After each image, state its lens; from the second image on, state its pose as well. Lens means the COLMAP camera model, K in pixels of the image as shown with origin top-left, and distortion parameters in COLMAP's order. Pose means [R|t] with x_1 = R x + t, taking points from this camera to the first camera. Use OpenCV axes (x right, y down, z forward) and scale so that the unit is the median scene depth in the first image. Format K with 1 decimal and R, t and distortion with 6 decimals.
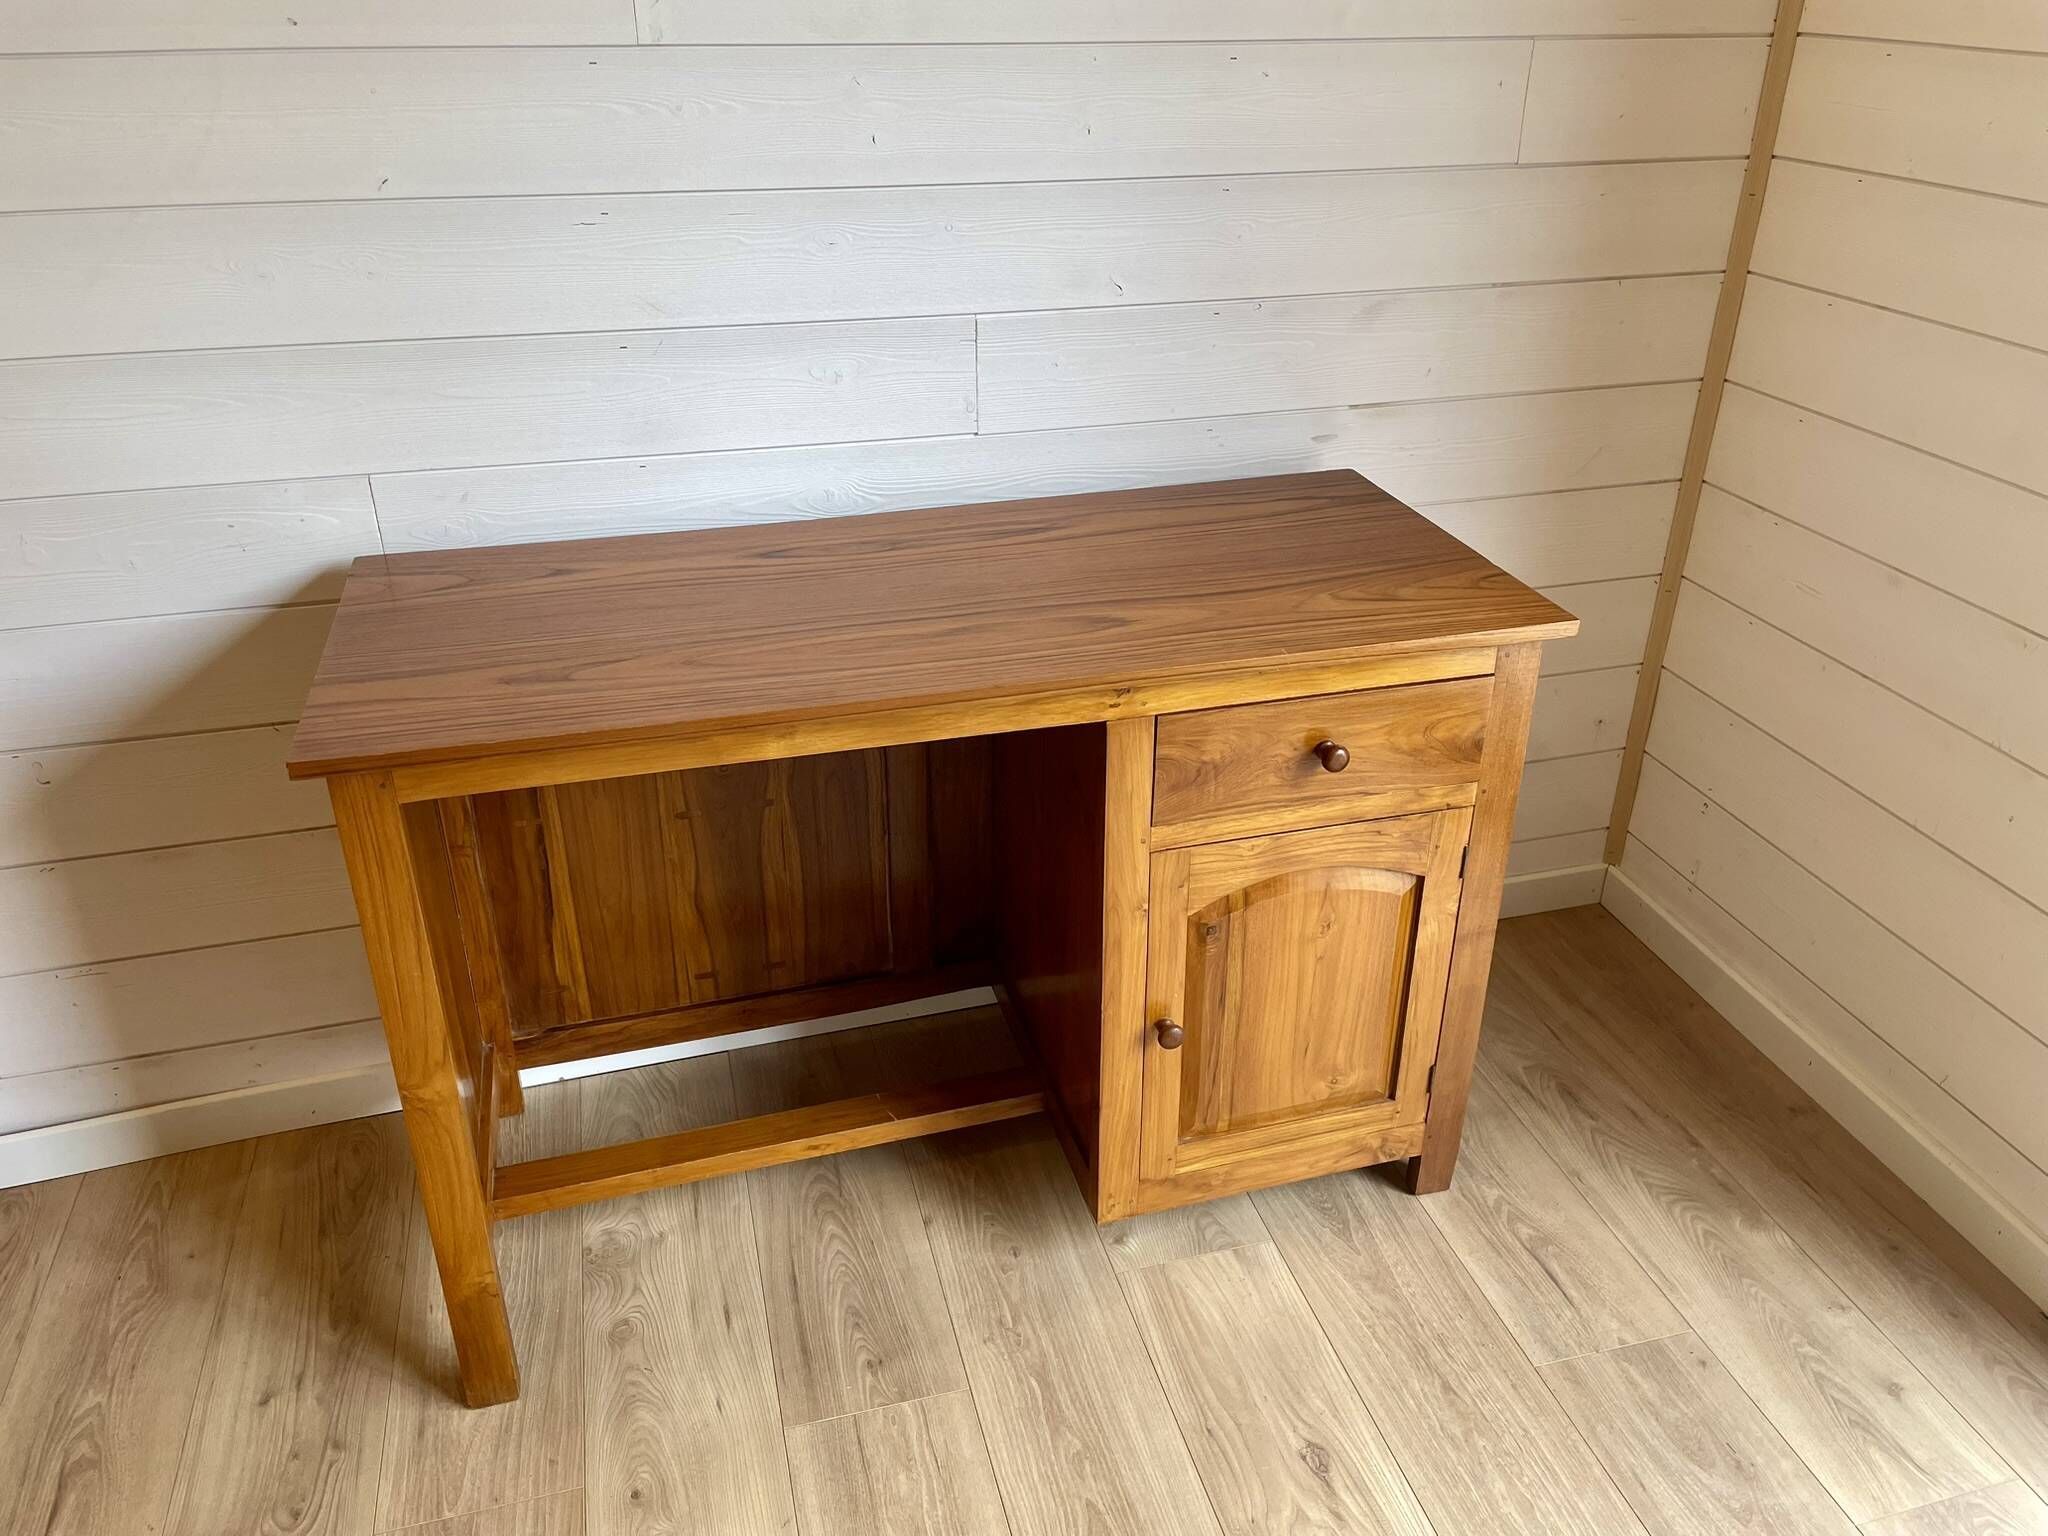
lens RADIAL K [[1556.0, 0, 1033.2], [0, 1556.0, 752.0], [0, 0, 1]] dist [0.074132, -0.102470]
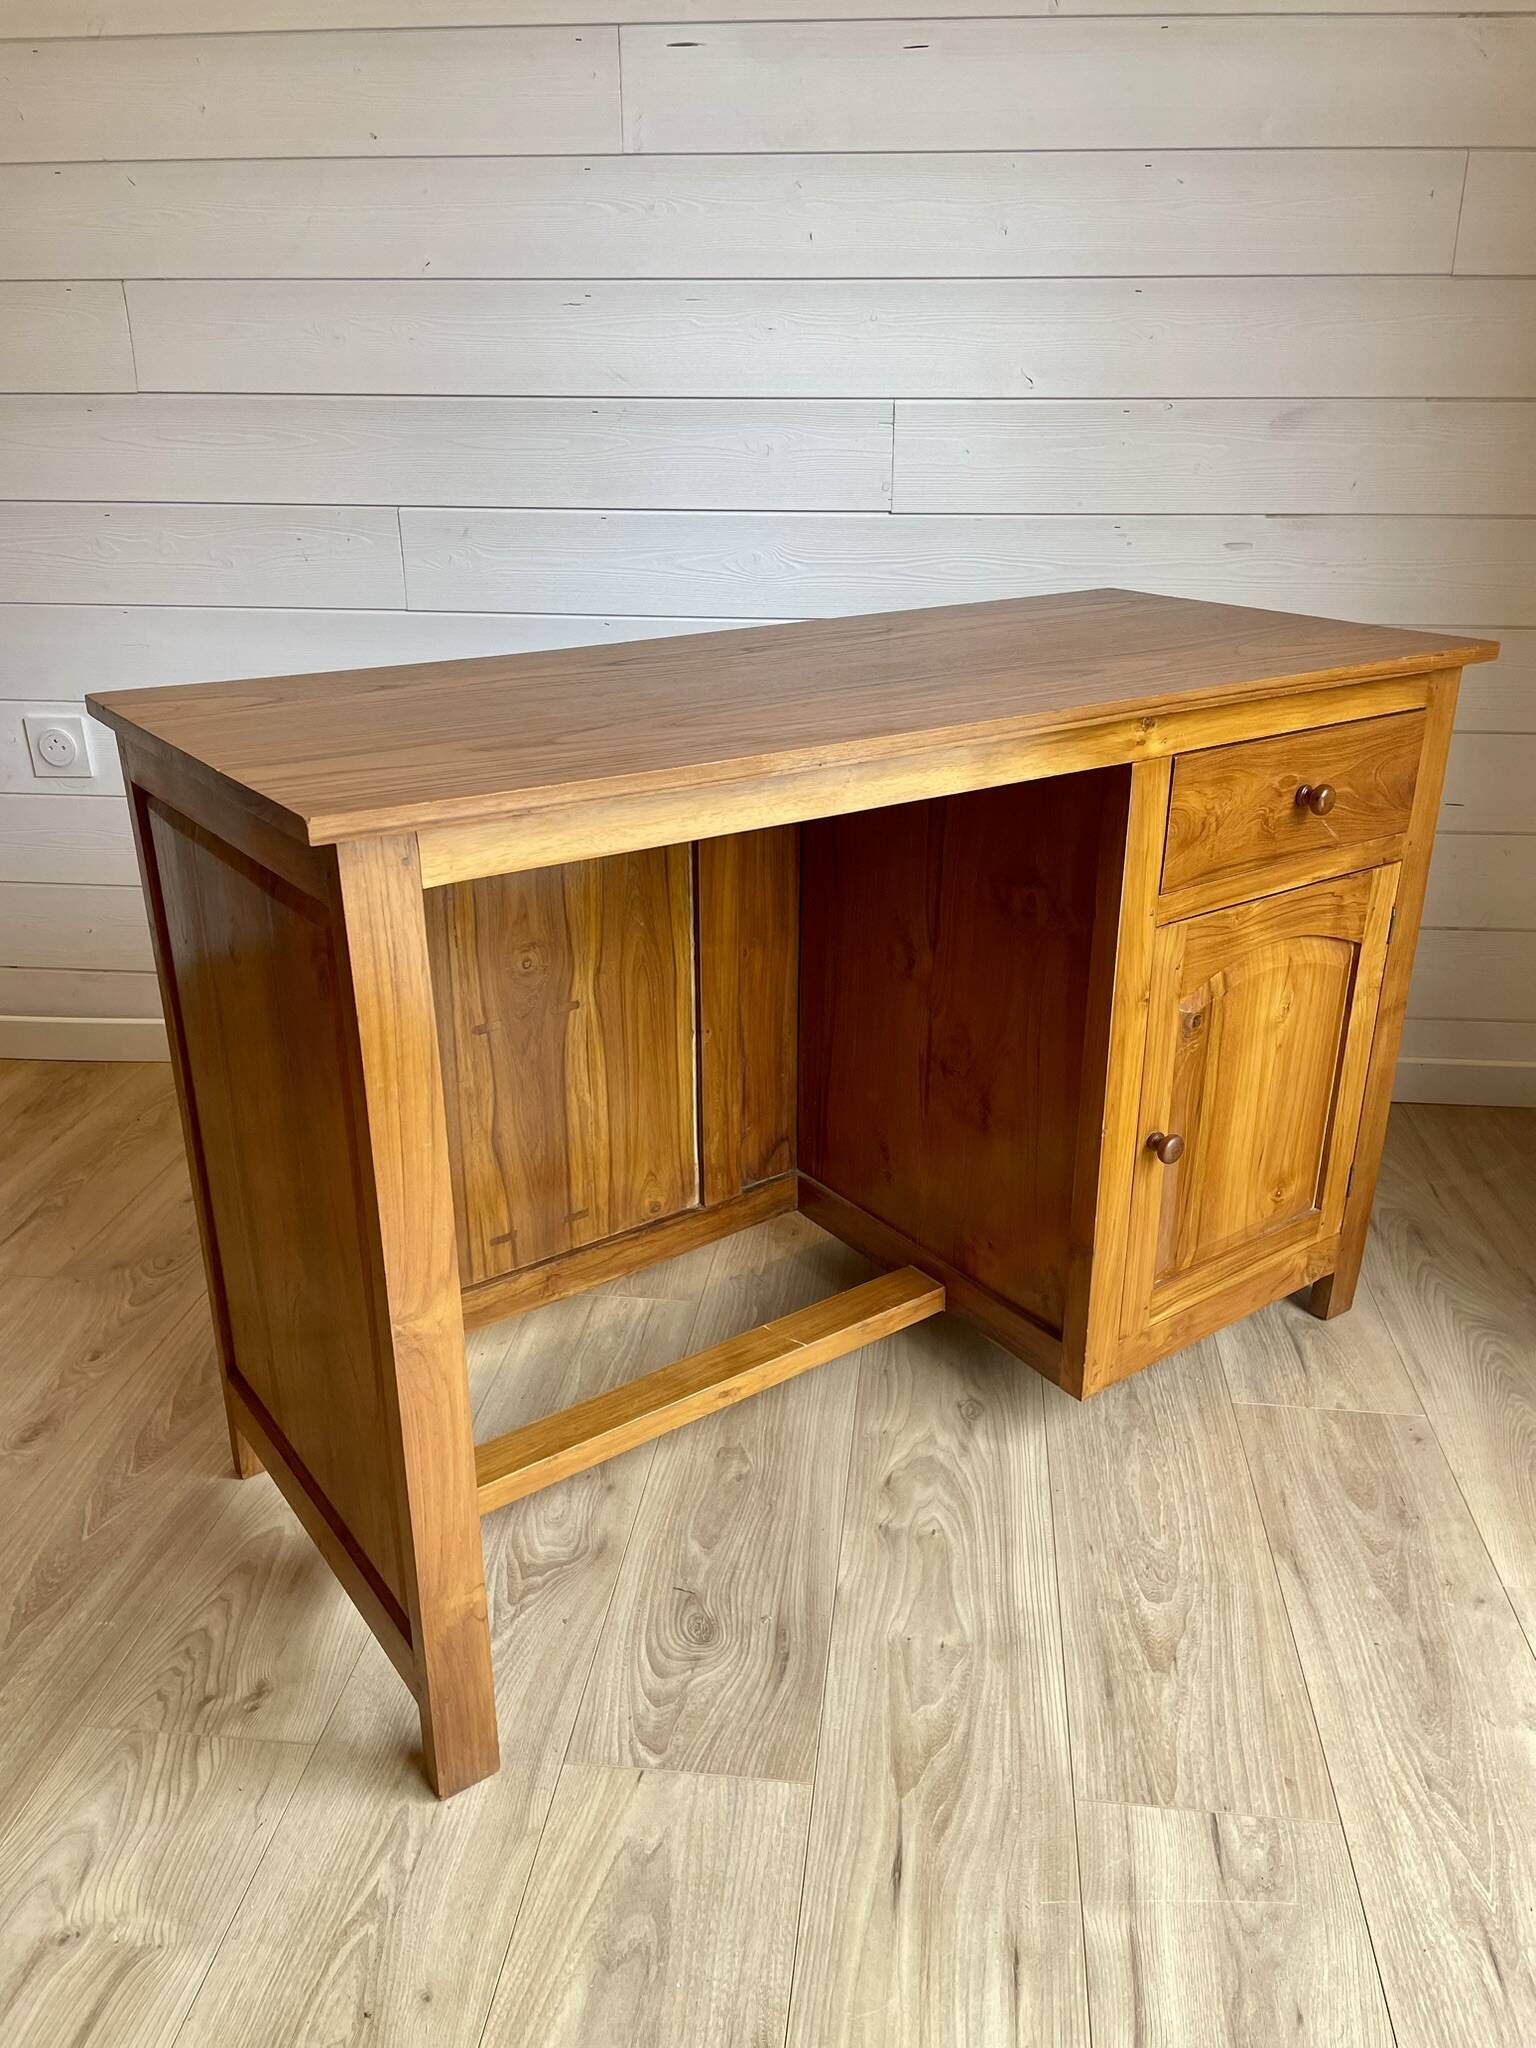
lens RADIAL K [[1556.0, 0, 783.0], [0, 1556.0, 1014.4], [0, 0, 1]] dist [0.074132, -0.102470]
pose [[0.930264, 0.134148, -0.341488, 0.341336], [-0.164568, 0.984441, -0.061583, 0.244936], [0.327913, 0.113486, 0.937867, -0.040481]]
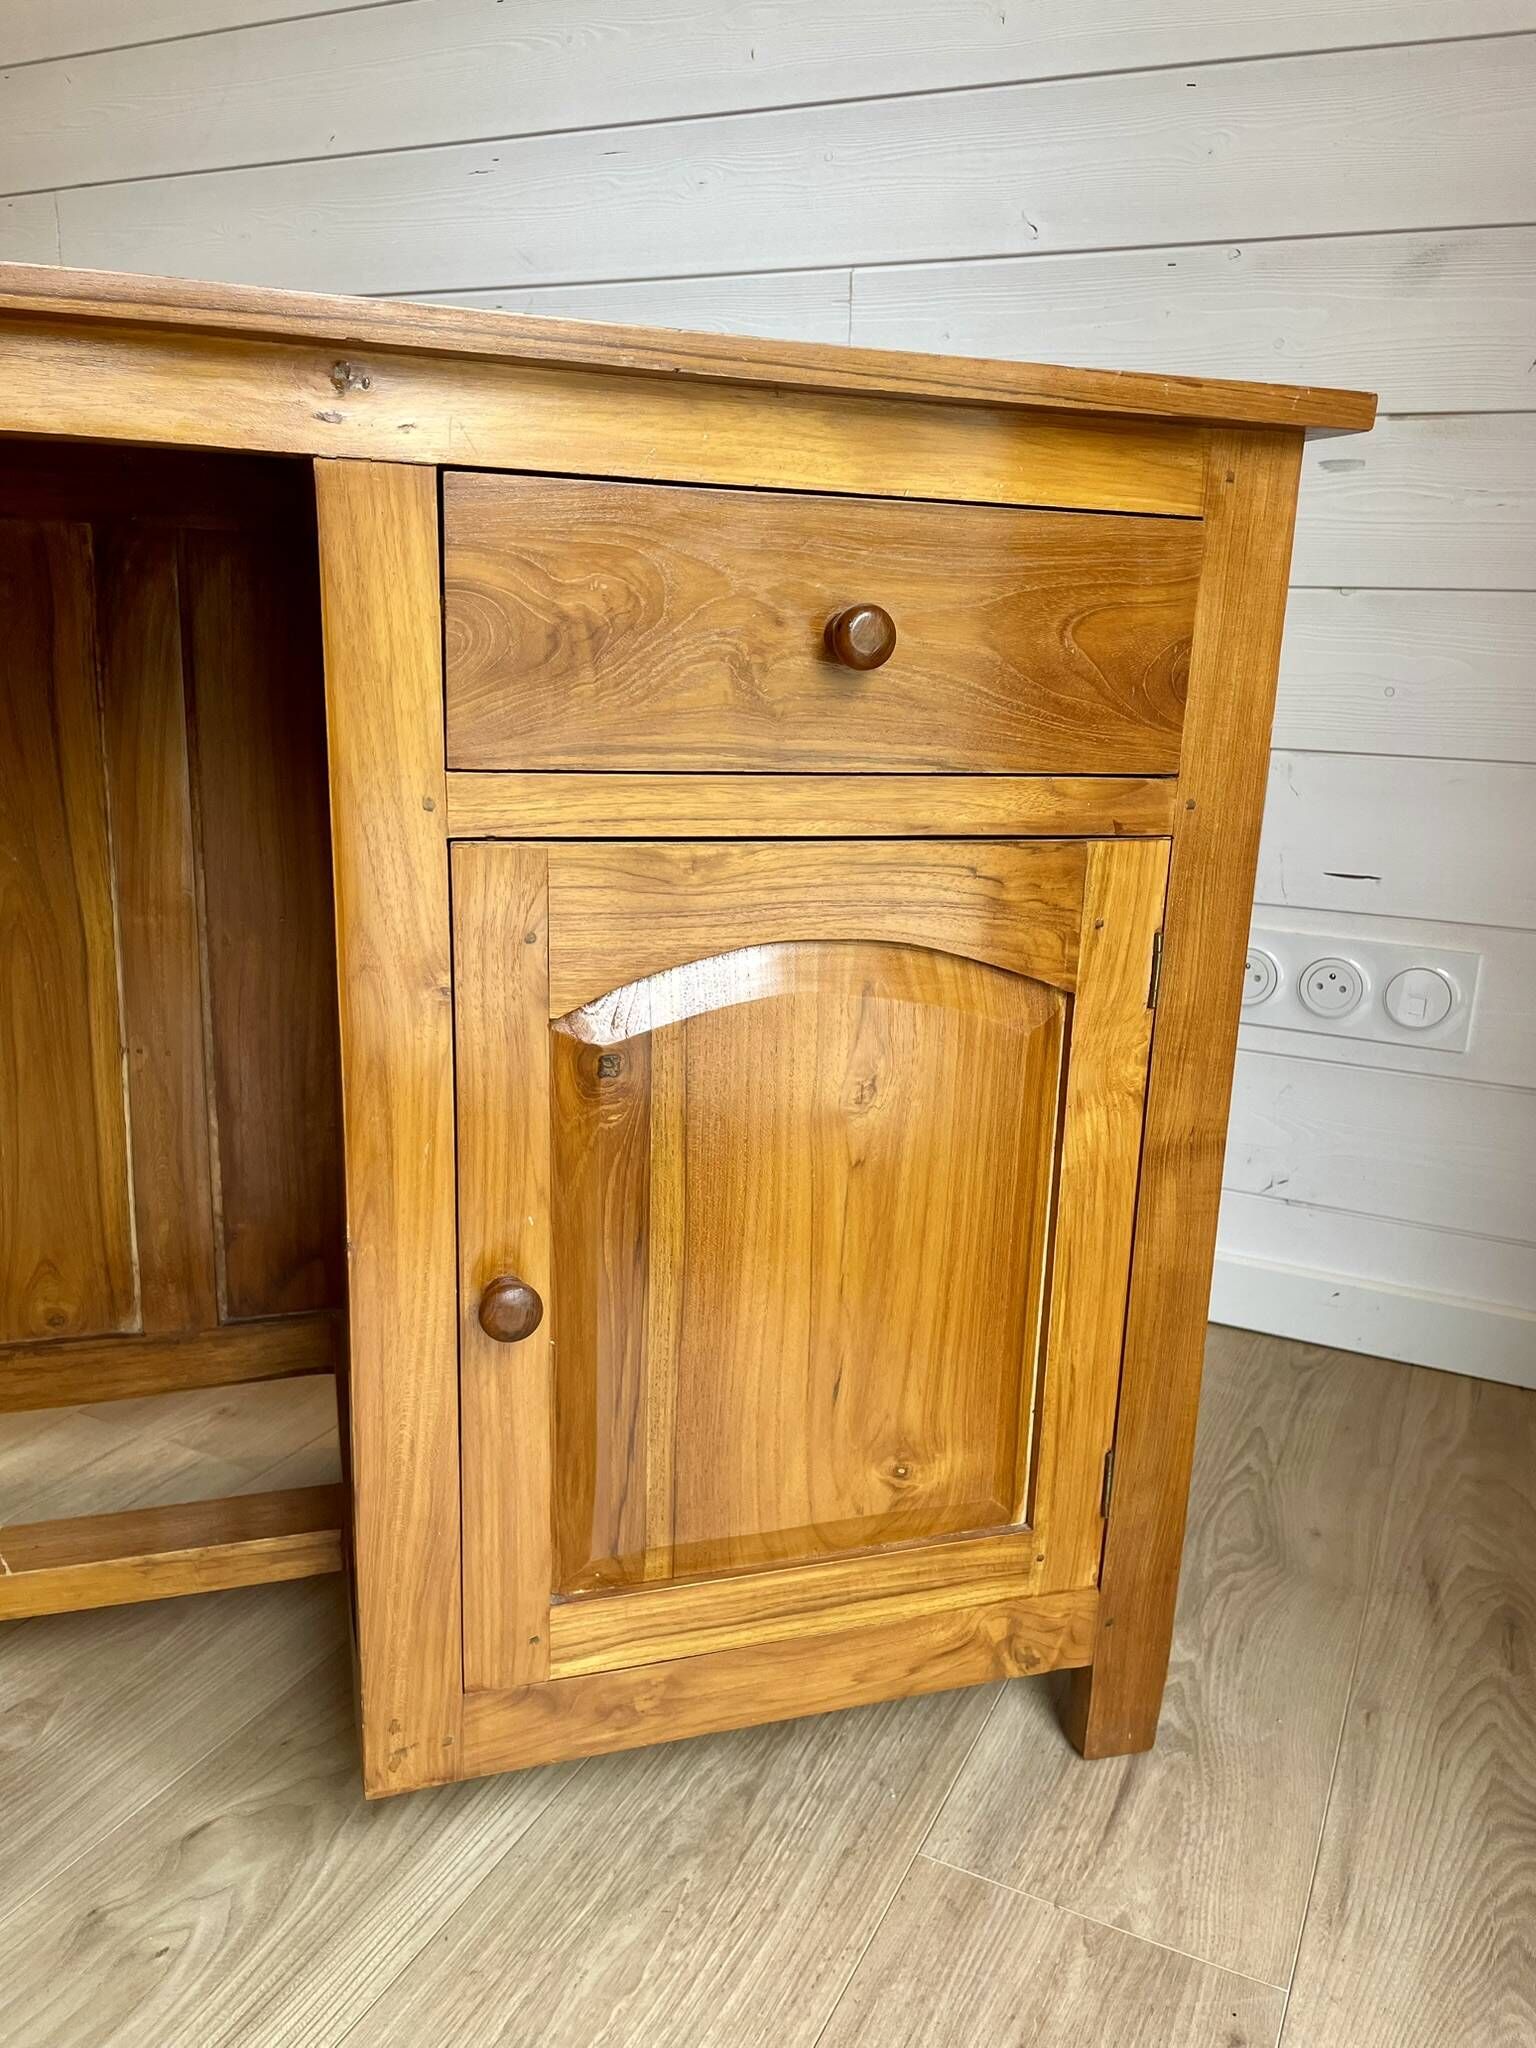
lens RADIAL K [[1556.0, 0, 775.0], [0, 1556.0, 1023.2], [0, 0, 1]] dist [0.074132, -0.102470]
pose [[0.756028, 0.181041, -0.629004, 0.527519], [-0.326101, 0.937410, -0.122149, 0.204470], [0.567521, 0.297467, 0.767746, 0.475321]]
